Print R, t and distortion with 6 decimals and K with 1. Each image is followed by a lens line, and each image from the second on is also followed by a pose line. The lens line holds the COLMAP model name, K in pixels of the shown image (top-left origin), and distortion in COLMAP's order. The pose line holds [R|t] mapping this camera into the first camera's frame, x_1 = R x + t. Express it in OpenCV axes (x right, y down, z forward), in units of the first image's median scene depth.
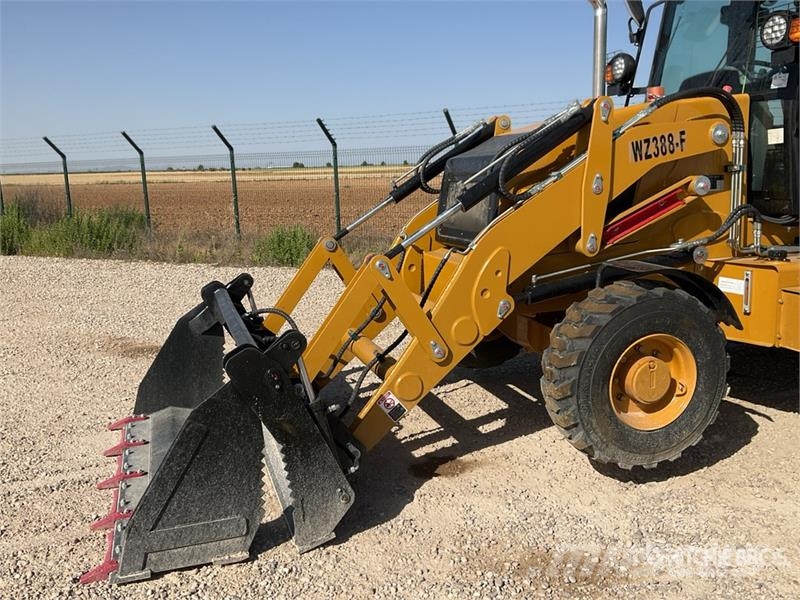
lens RADIAL K [[726.1, 0, 400.0], [0, 726.1, 300.0], [0, 0, 1]] dist [0.094843, -0.200042]
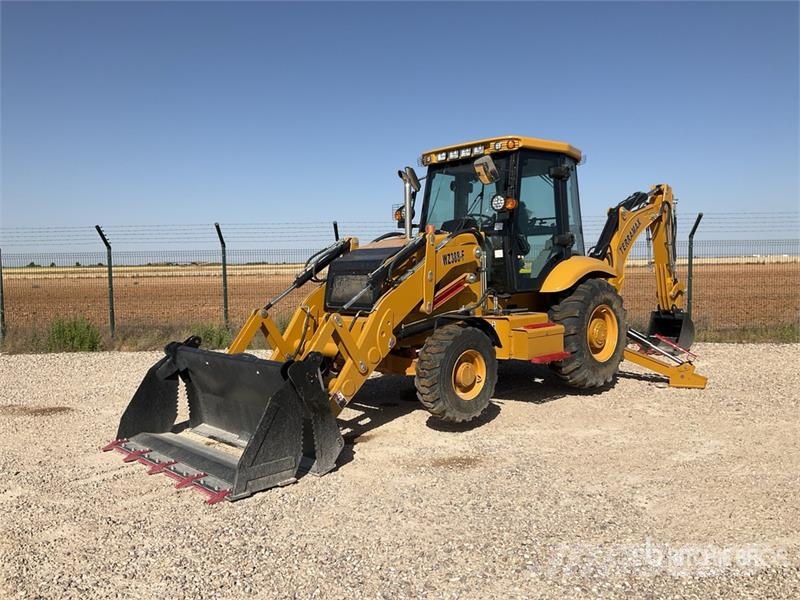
lens RADIAL K [[665.7, 0, 400.0], [0, 665.7, 300.0], [0, 0, 1]] dist [0.004967, -0.004046]
pose [[0.891787, -0.005865, 0.452417, -0.558644], [0.067833, 0.990348, -0.120871, 0.102886], [-0.447341, 0.138480, 0.883577, -0.468551]]
